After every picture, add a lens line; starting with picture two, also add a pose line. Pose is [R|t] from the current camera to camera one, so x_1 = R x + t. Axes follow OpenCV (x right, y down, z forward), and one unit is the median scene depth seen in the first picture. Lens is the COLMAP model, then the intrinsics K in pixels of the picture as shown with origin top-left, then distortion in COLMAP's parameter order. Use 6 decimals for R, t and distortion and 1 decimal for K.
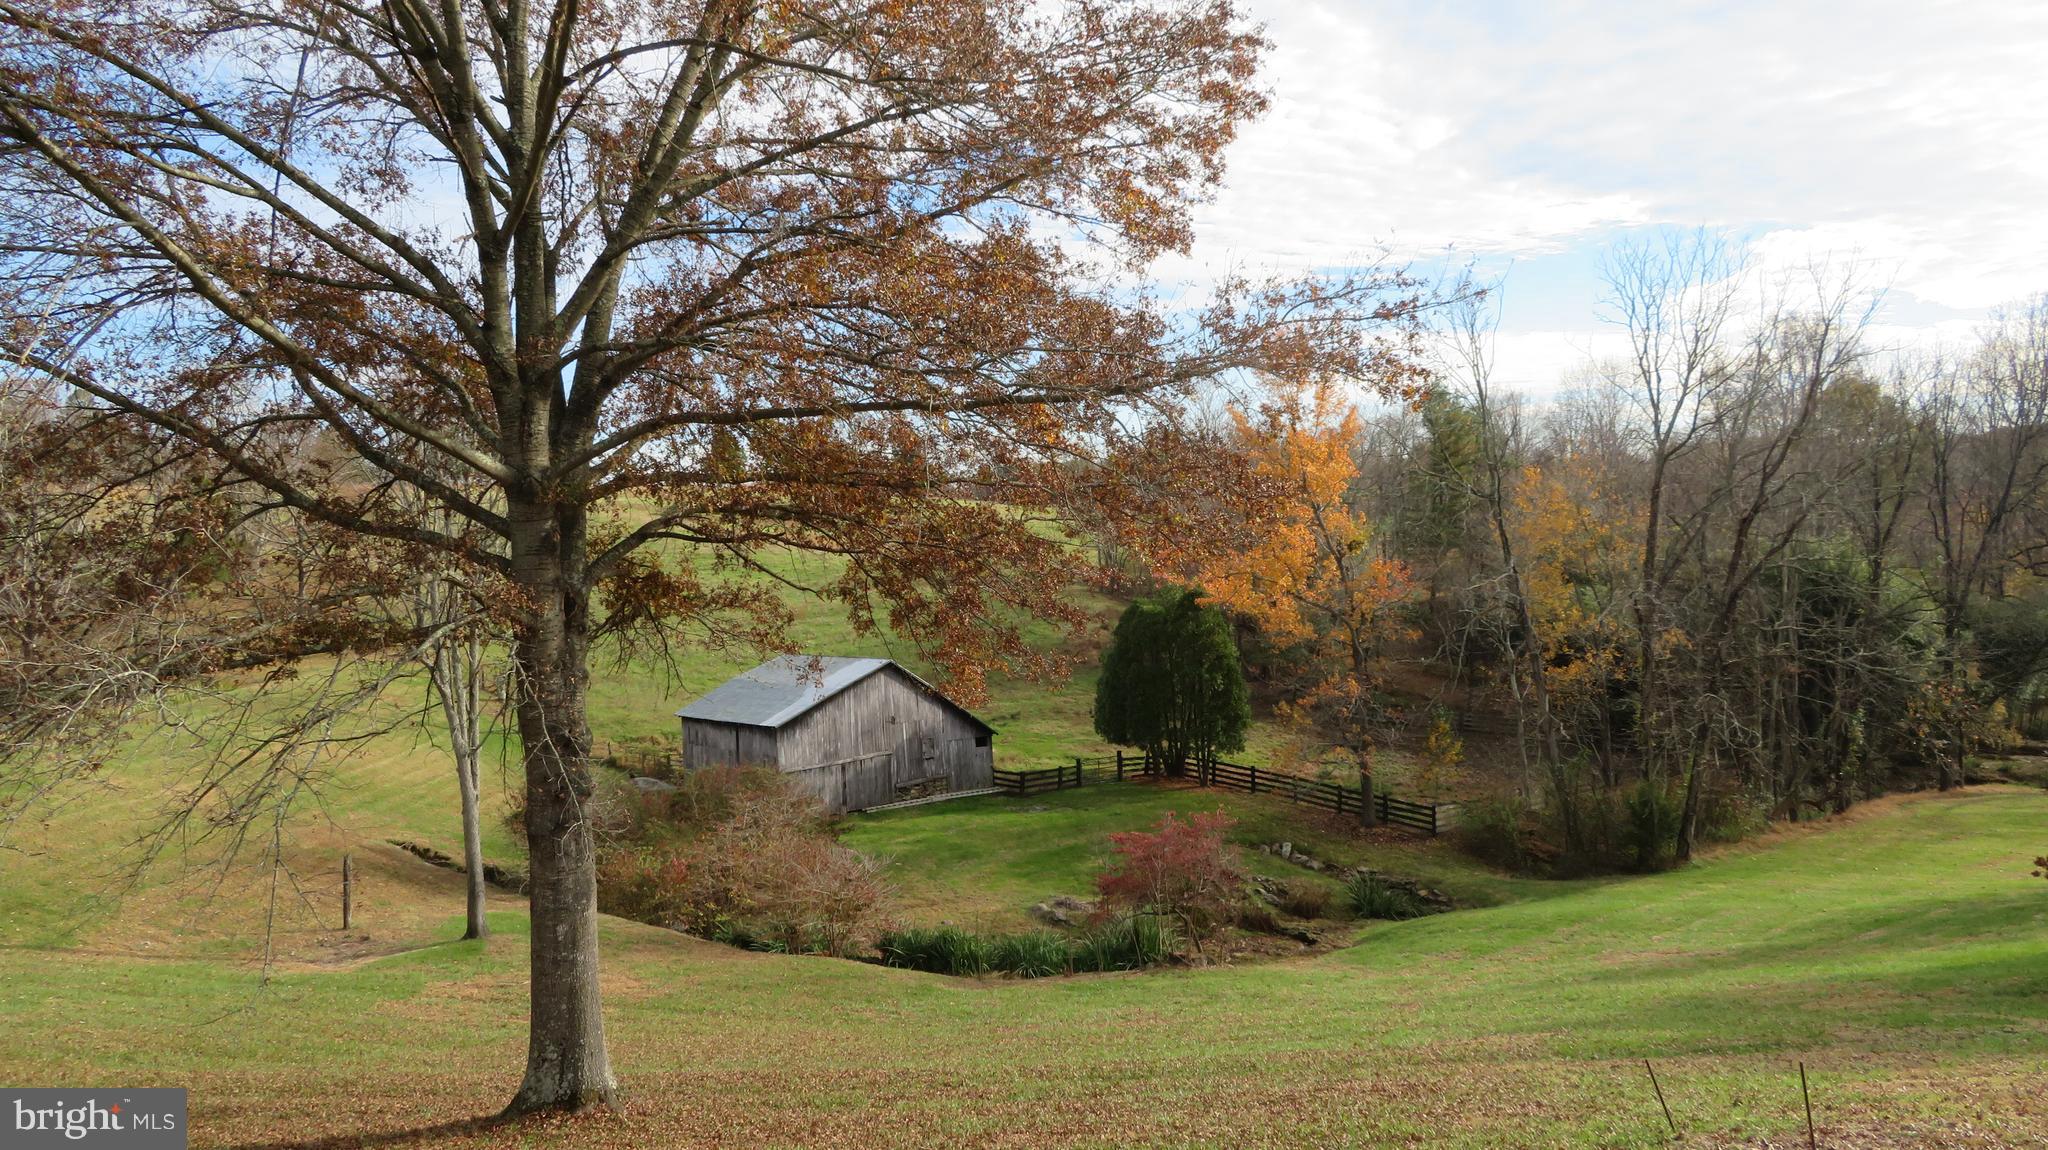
lens RADIAL K [[1477.4, 0, 1029.1], [0, 1477.4, 573.4], [0, 0, 1]] dist [0.007323, 0.008399]
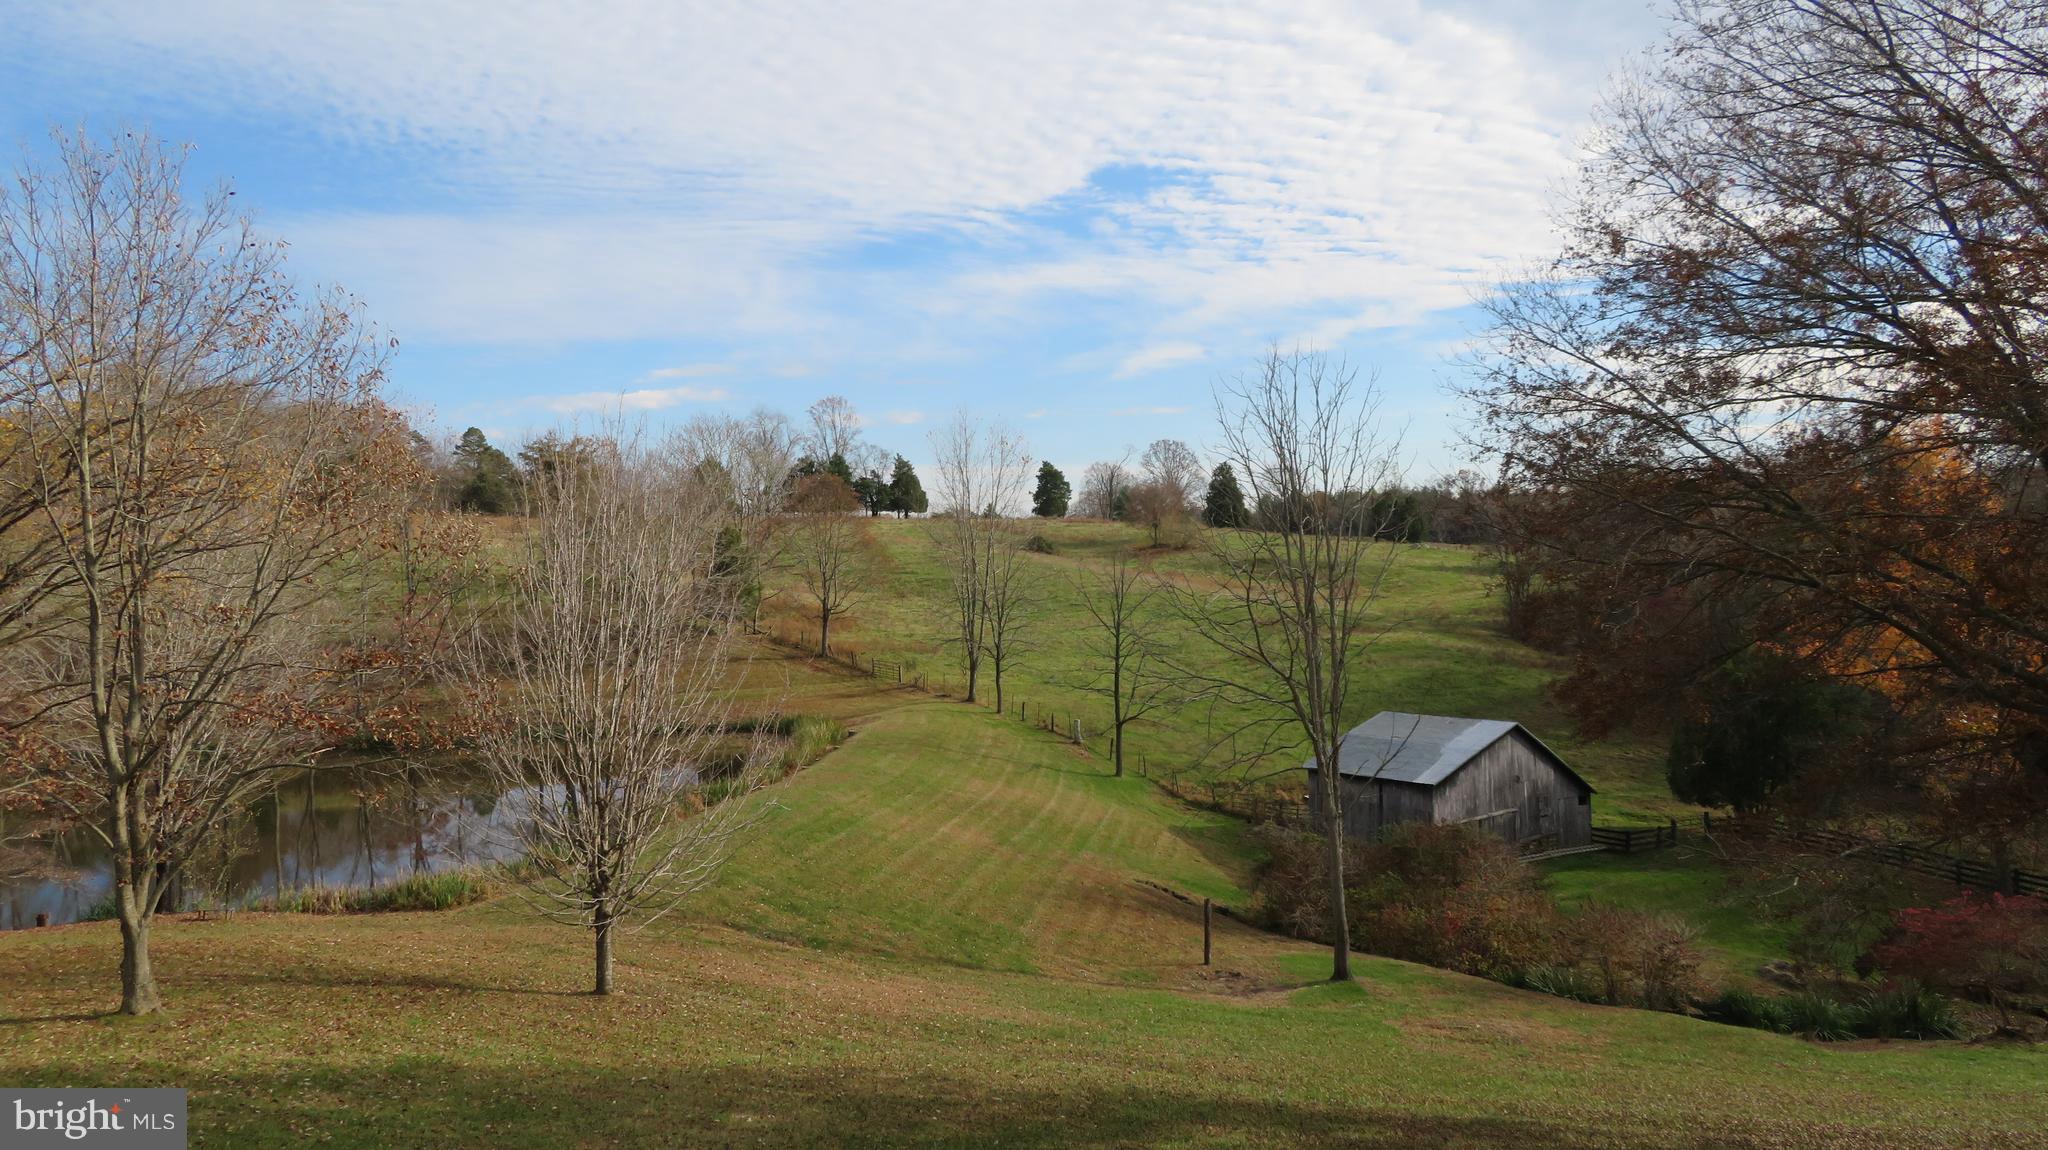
lens RADIAL K [[1477.4, 0, 1022.9], [0, 1477.4, 574.4], [0, 0, 1]] dist [0.007323, 0.008399]
pose [[0.989448, 0.010878, -0.144479, -0.296935], [-0.012510, 0.999868, -0.010389, -0.033286], [0.144347, 0.012086, 0.989453, -0.109419]]
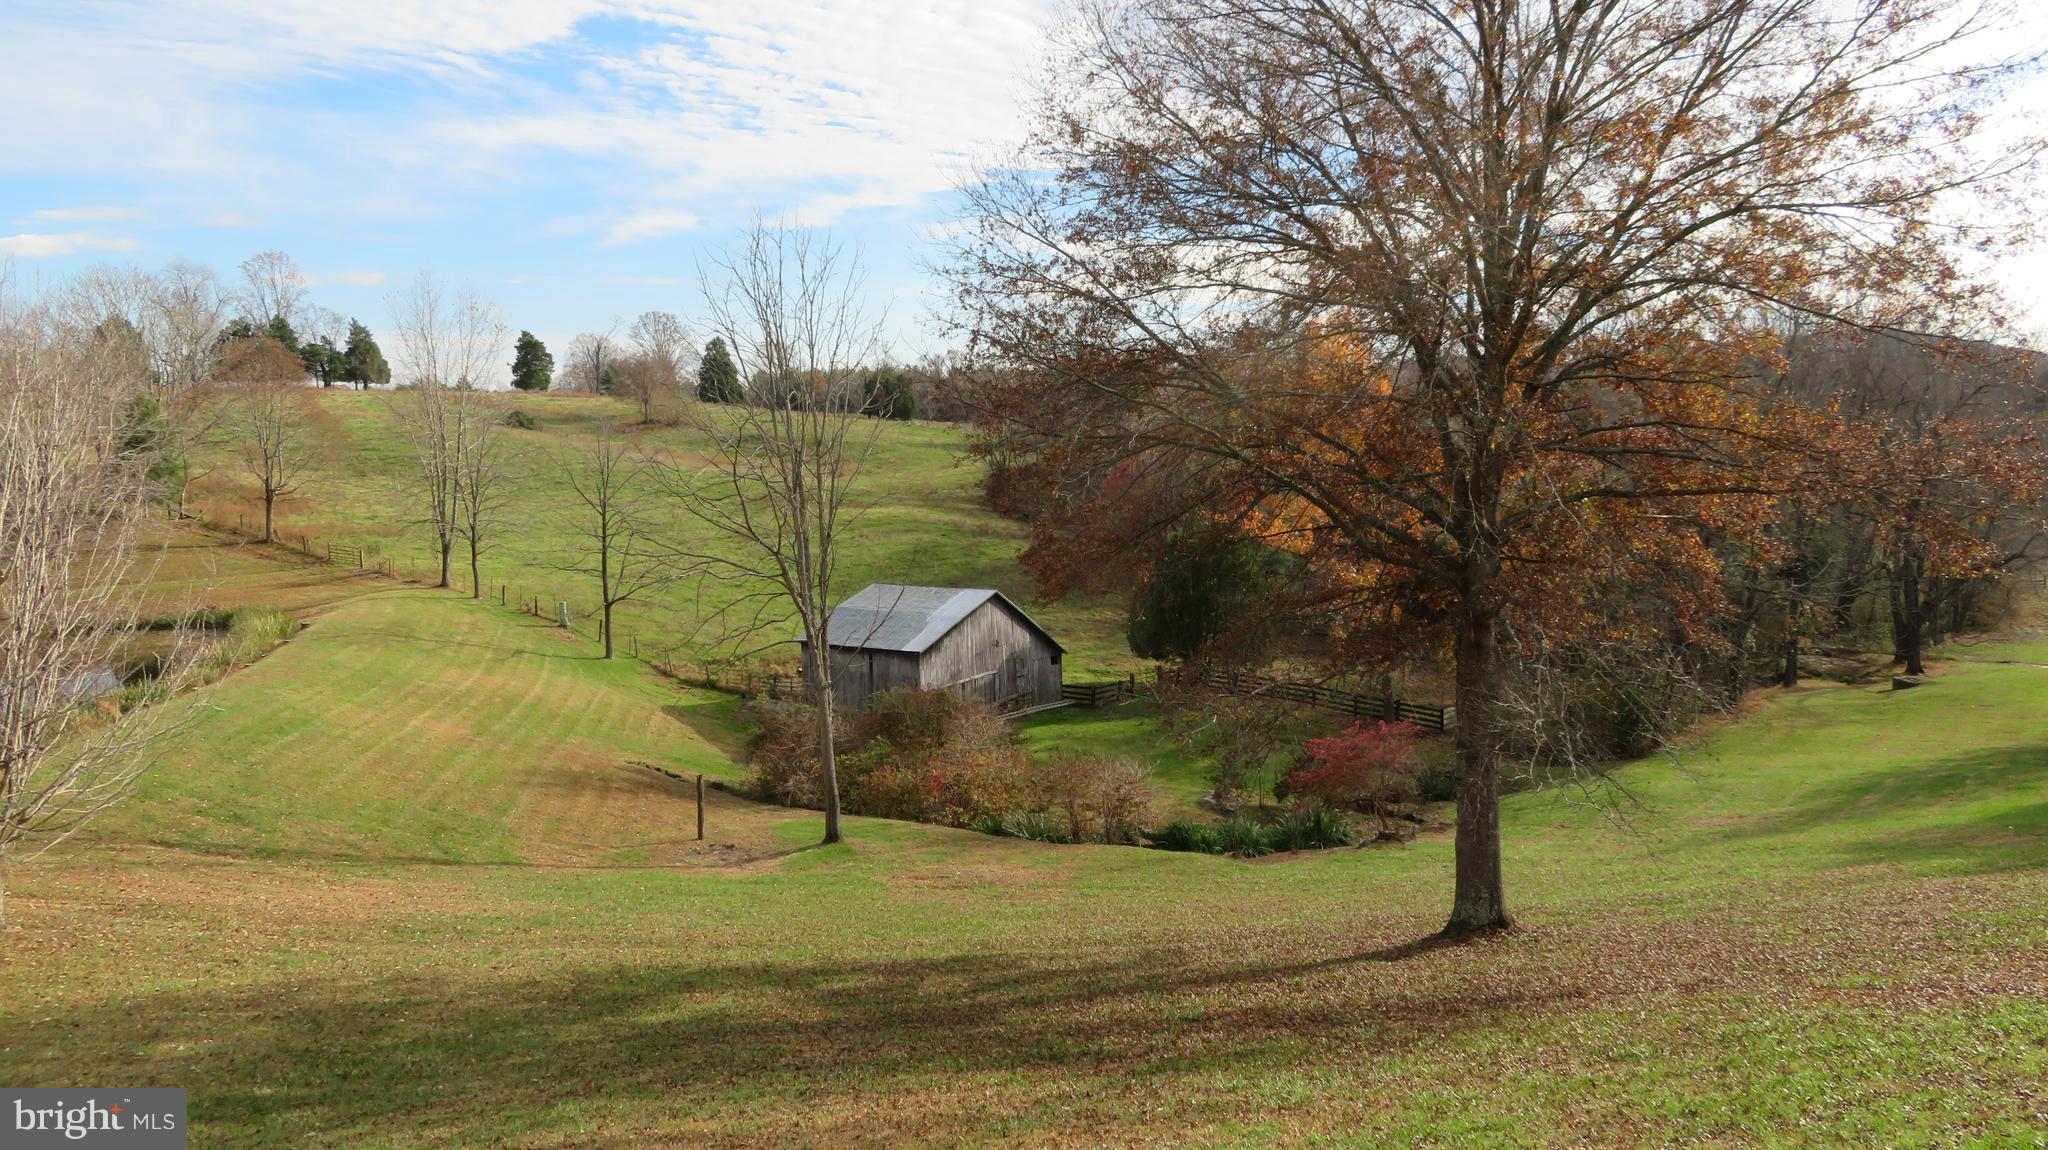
lens RADIAL K [[1477.4, 0, 1023.8], [0, 1477.4, 577.6], [0, 0, 1]] dist [0.007323, 0.008399]
pose [[0.982728, -0.005849, 0.184964, -0.285143], [-0.007232, 0.997523, 0.069970, -0.030868], [-0.184915, -0.070099, 0.980251, -0.111745]]
